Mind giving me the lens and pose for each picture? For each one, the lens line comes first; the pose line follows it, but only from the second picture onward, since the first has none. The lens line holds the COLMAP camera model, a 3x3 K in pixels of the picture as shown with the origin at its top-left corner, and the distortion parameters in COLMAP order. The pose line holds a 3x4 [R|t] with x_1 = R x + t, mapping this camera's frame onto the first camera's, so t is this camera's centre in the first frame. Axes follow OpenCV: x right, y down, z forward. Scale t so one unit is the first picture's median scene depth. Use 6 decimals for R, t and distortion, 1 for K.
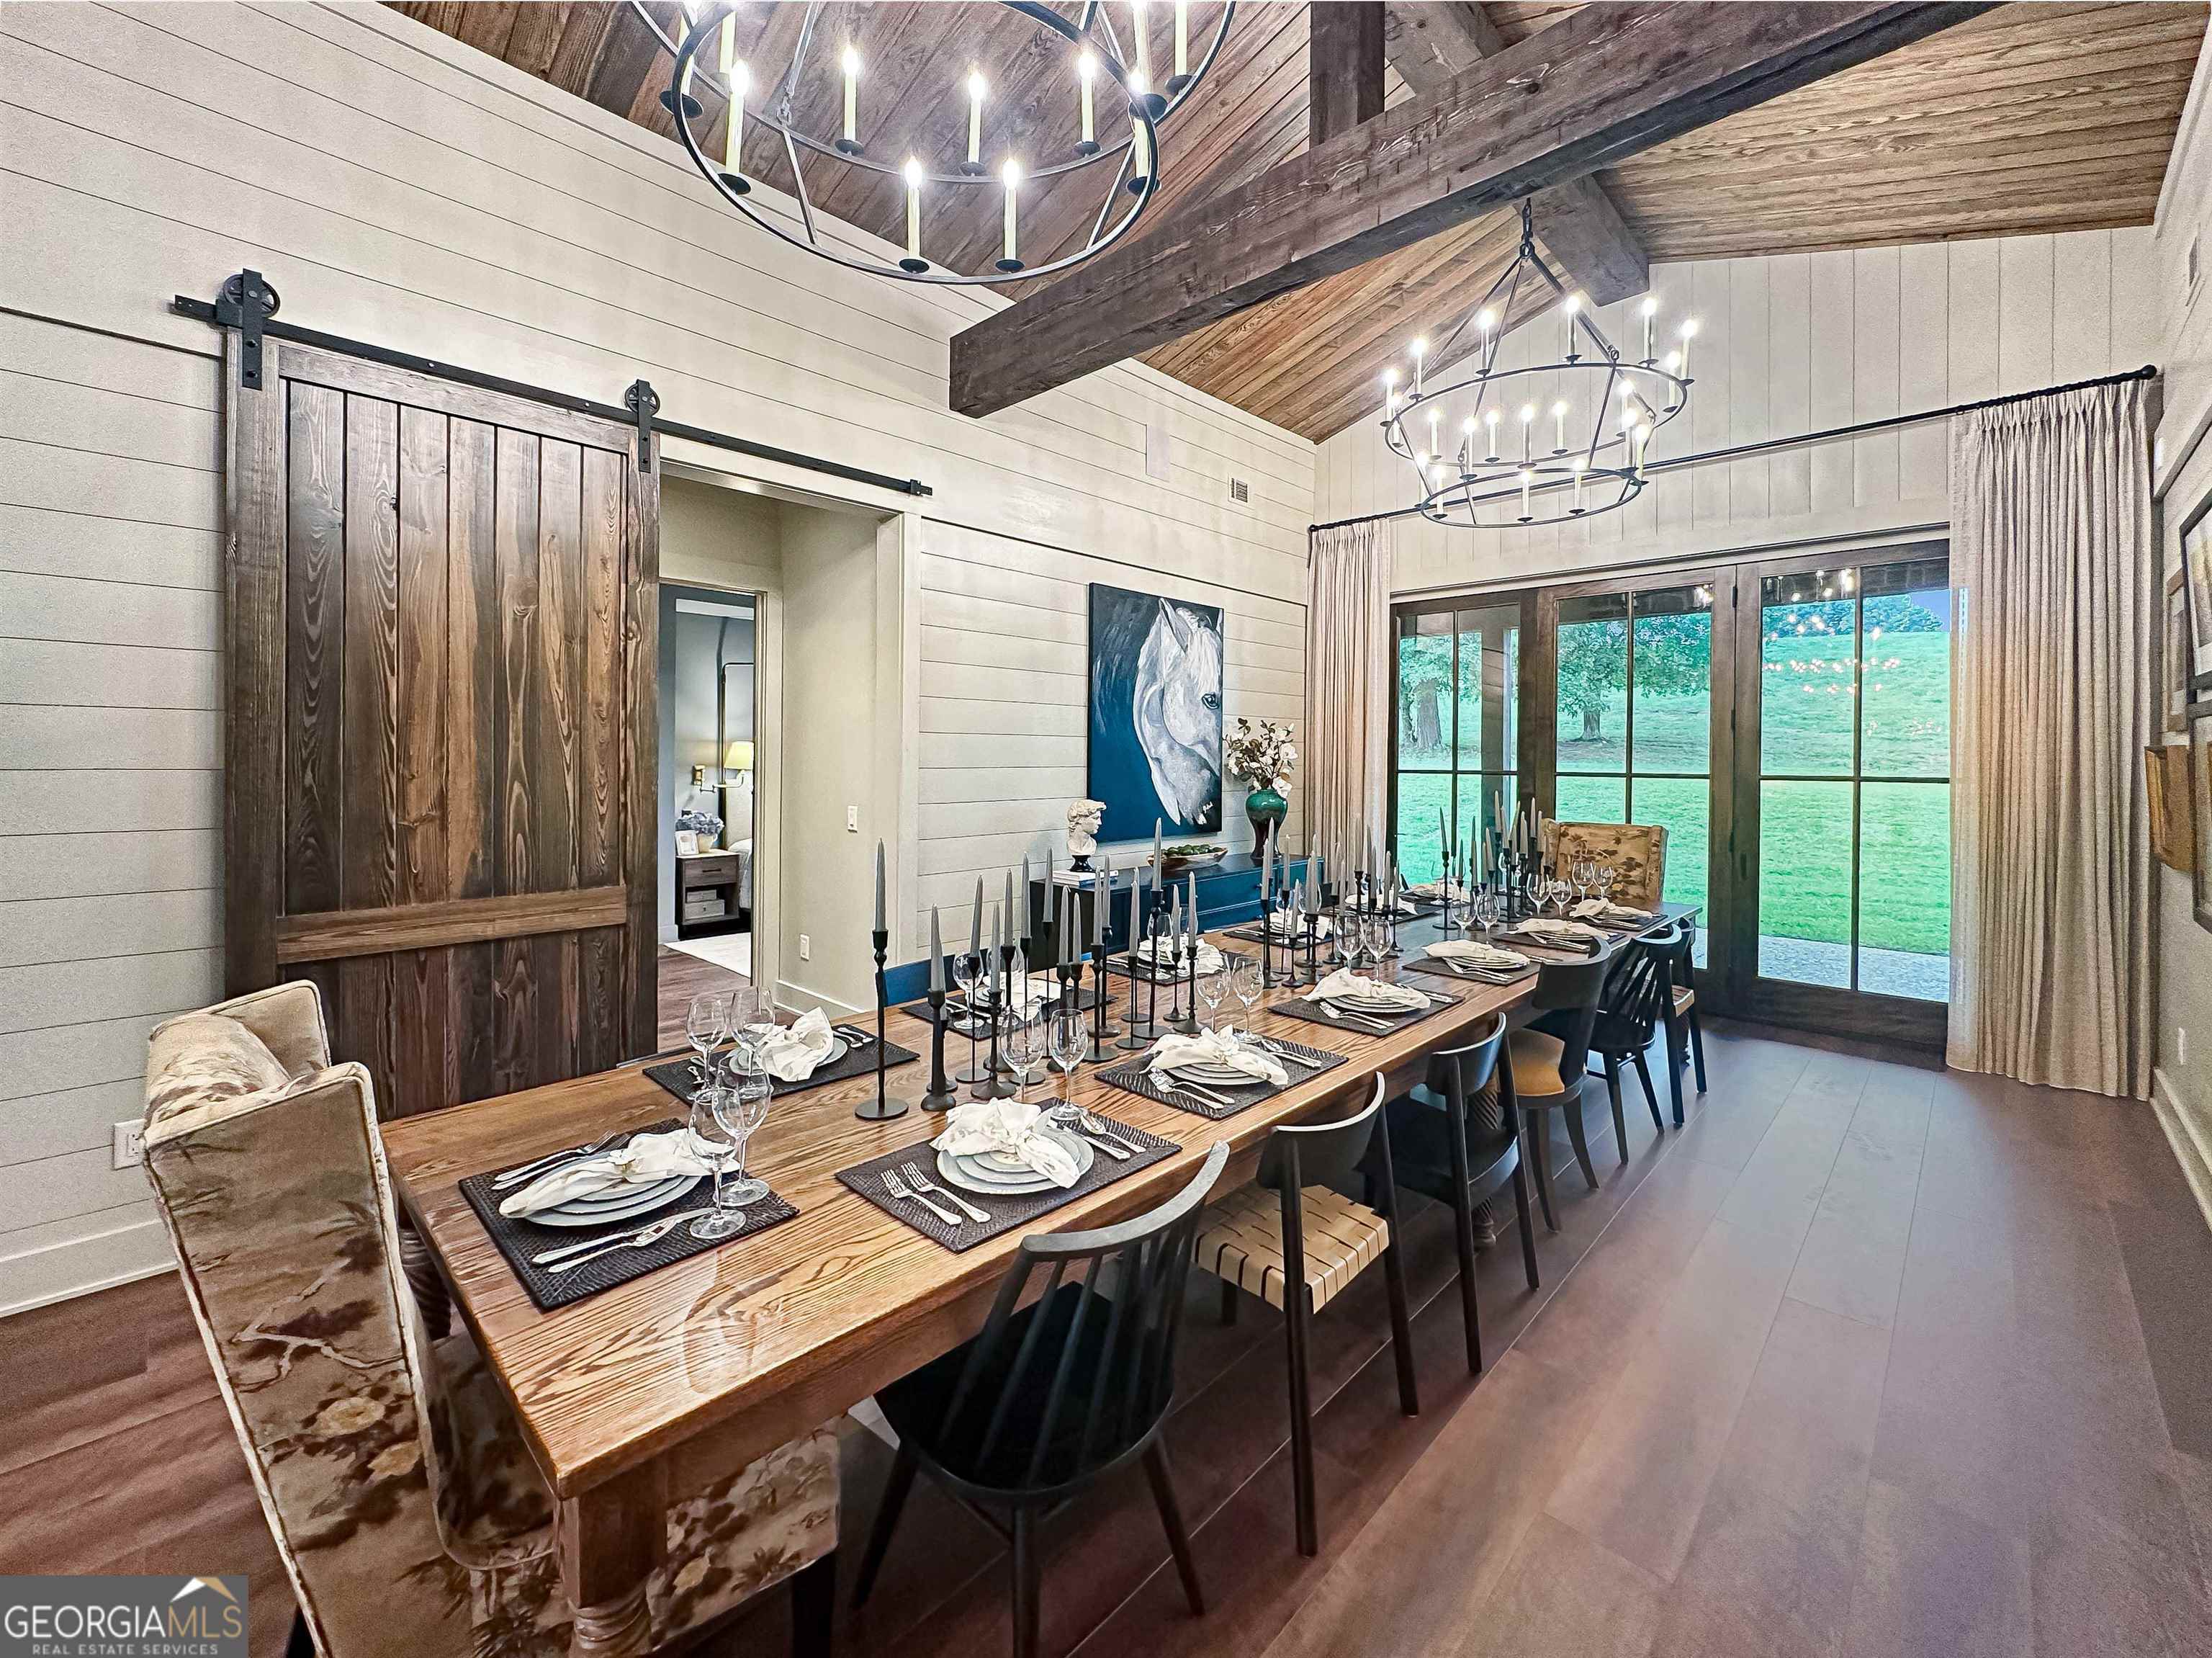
lens RADIAL K [[902.2, 0, 1077.8], [0, 902.2, 765.2], [0, 0, 1]] dist [-0.000931, 0.000464]
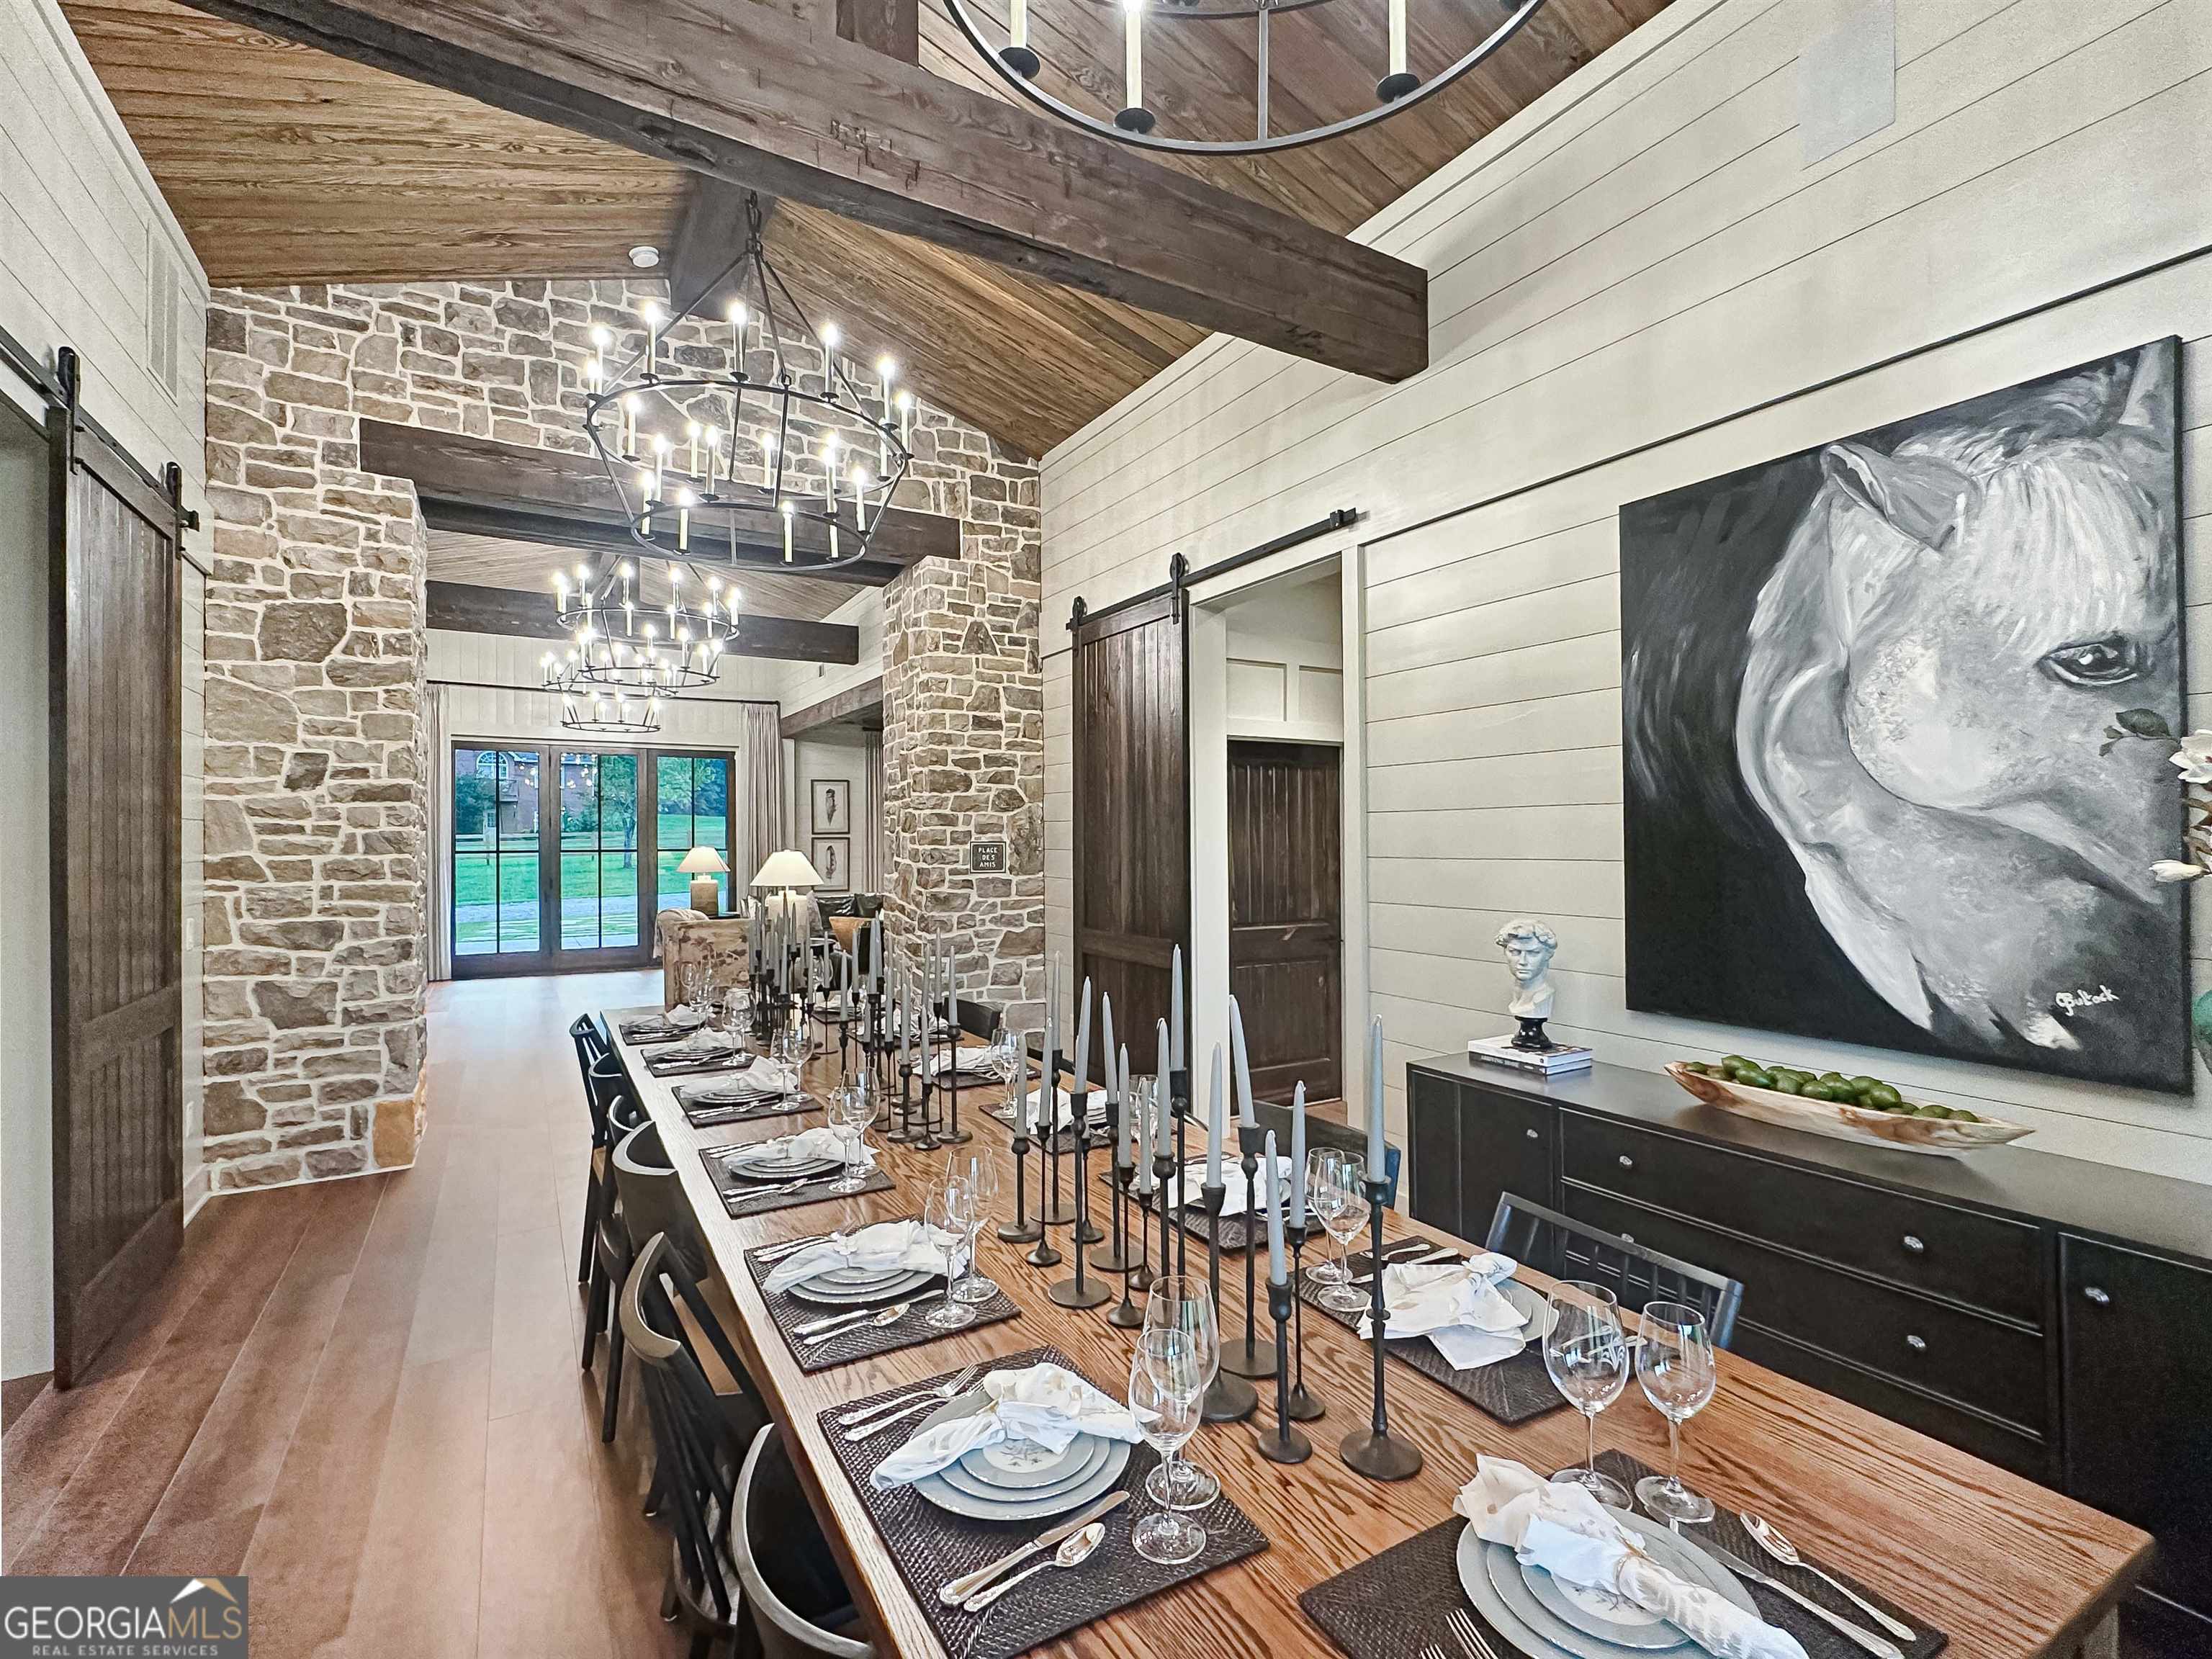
lens RADIAL K [[1041.3, 0, 1107.9], [0, 1041.3, 820.0], [0, 0, 1]] dist [0.015883, -0.001074]
pose [[-0.242755, -0.022705, -0.969822, 0.641206], [-0.006760, 0.999741, -0.021713, -0.006897], [0.970064, 0.001285, -0.242846, 0.827632]]
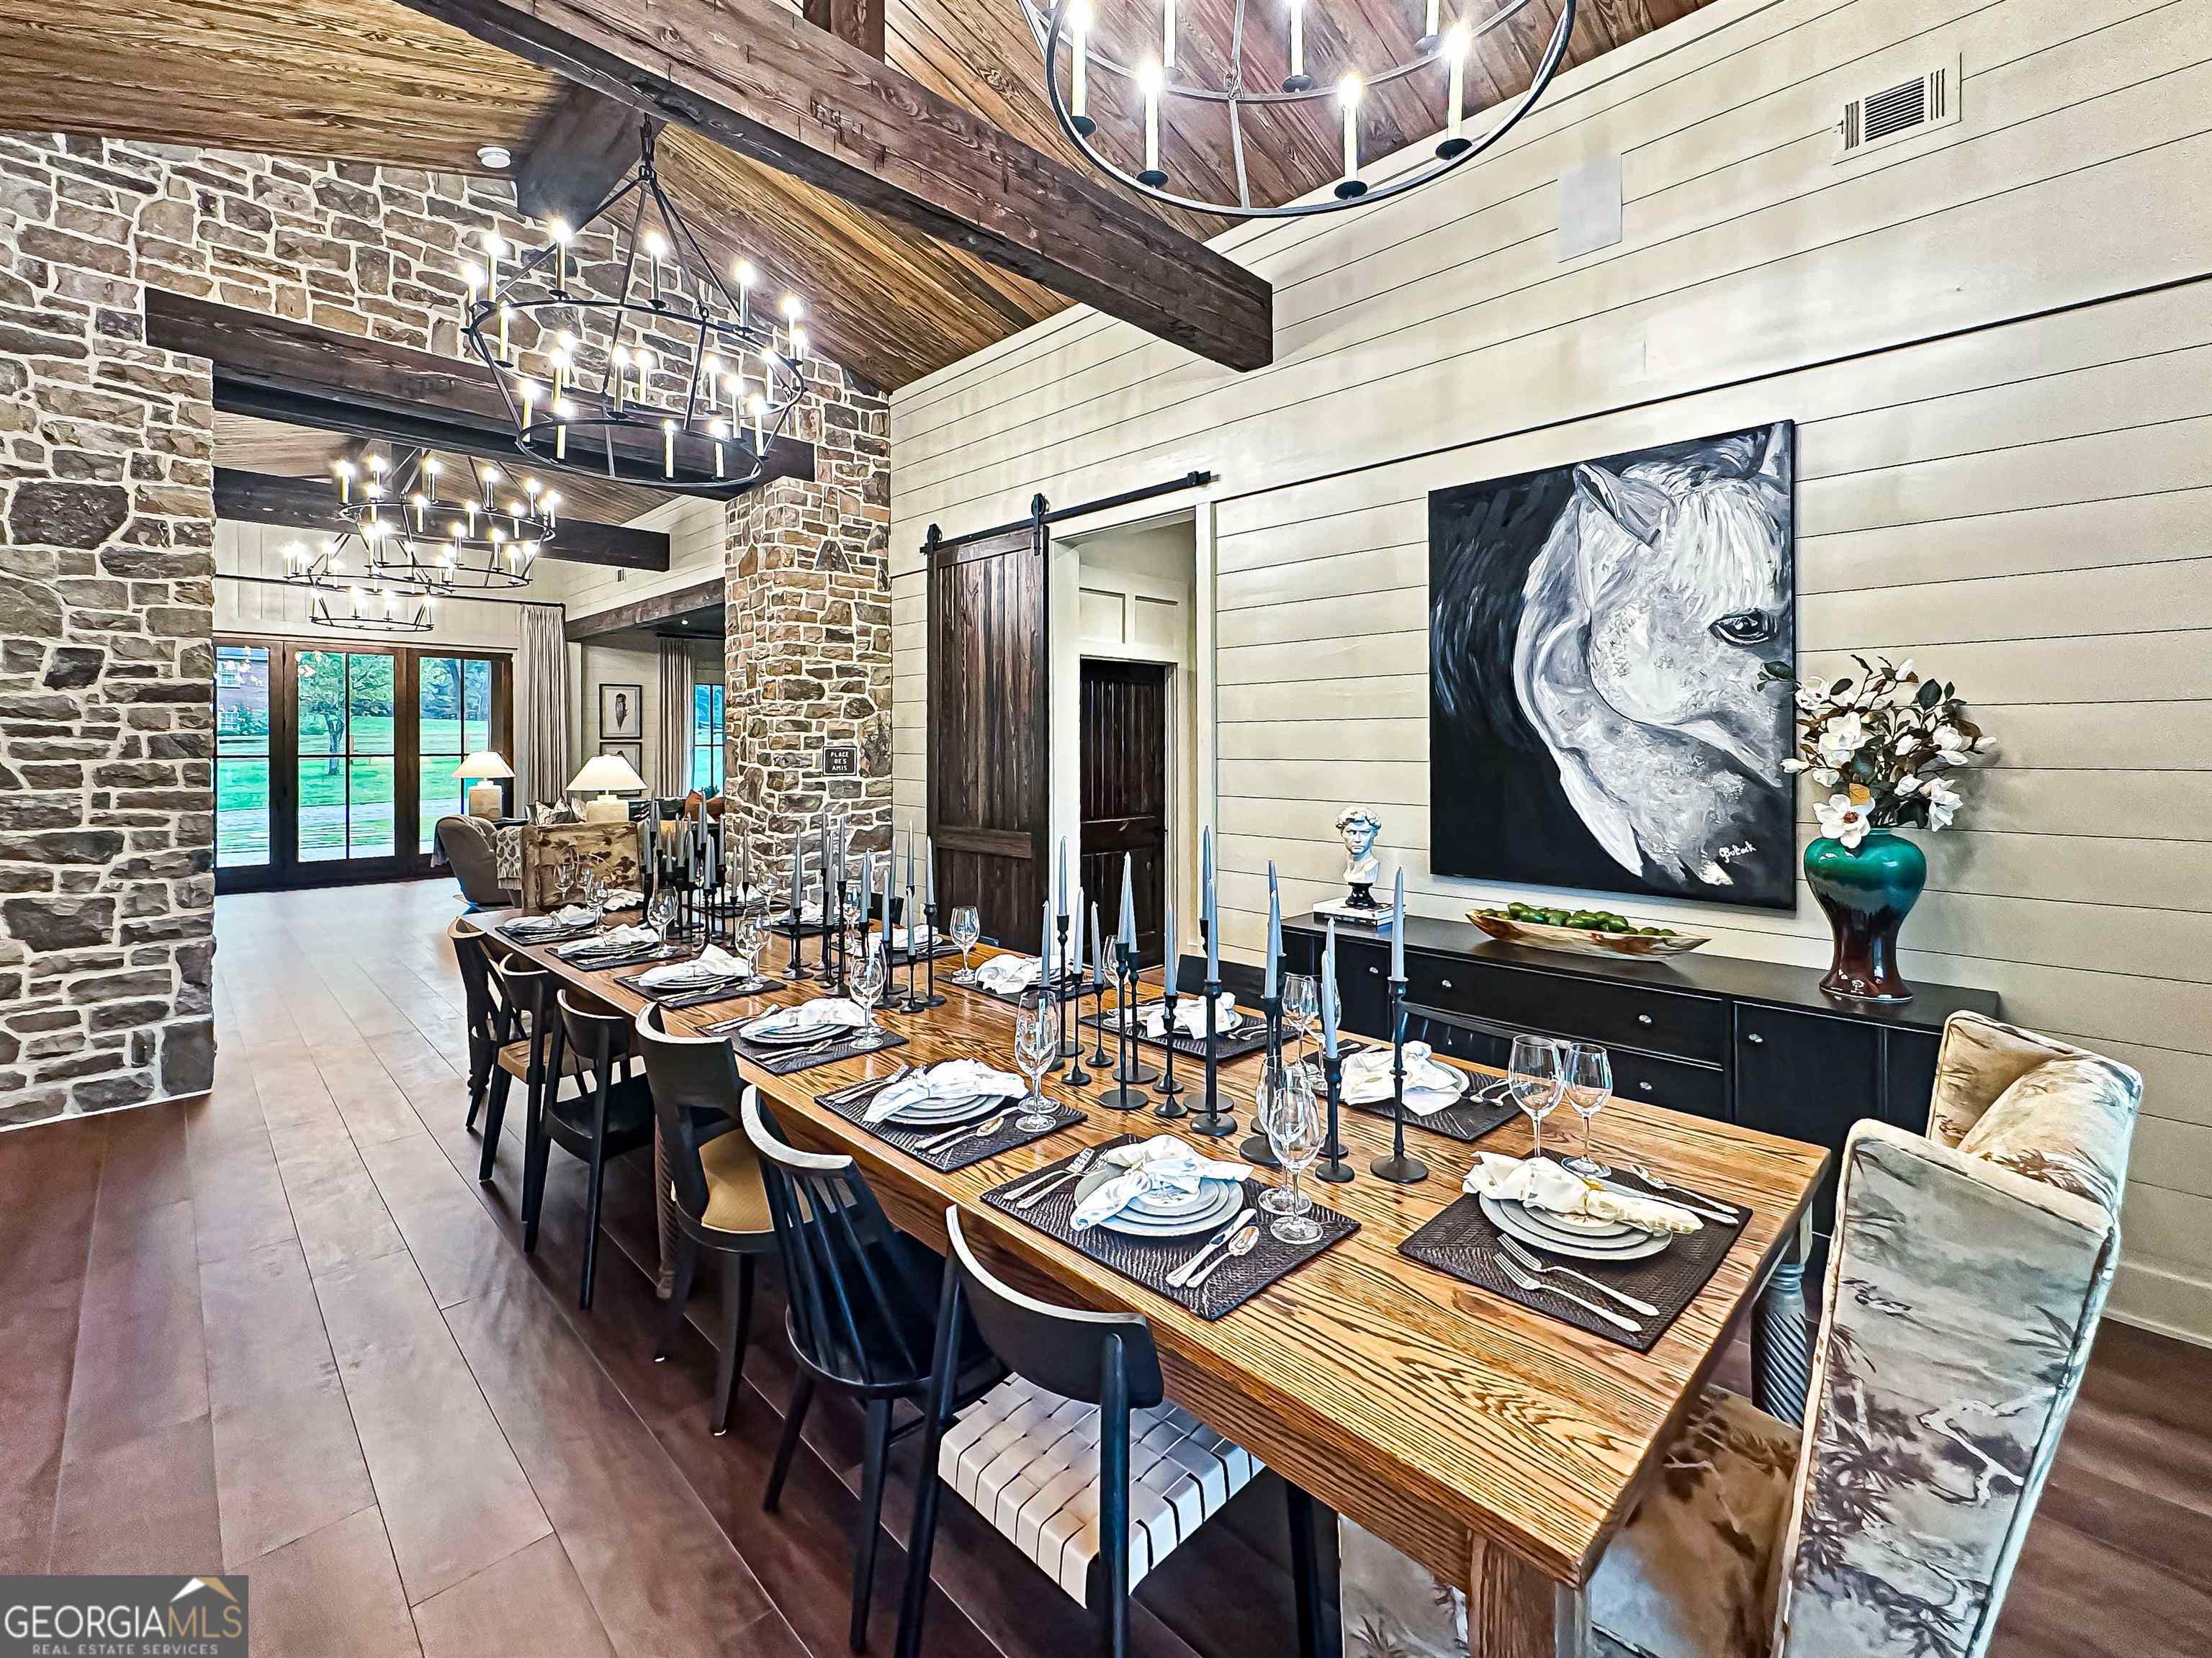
lens RADIAL K [[967.4, 0, 1117.6], [0, 967.4, 737.1], [0, 0, 1]] dist [0.002108, -0.001501]
pose [[0.008004, -0.012391, -0.999891, 0.713852], [-0.007197, 0.999897, -0.012448, -0.006178], [0.999942, 0.007295, 0.007914, 0.731356]]
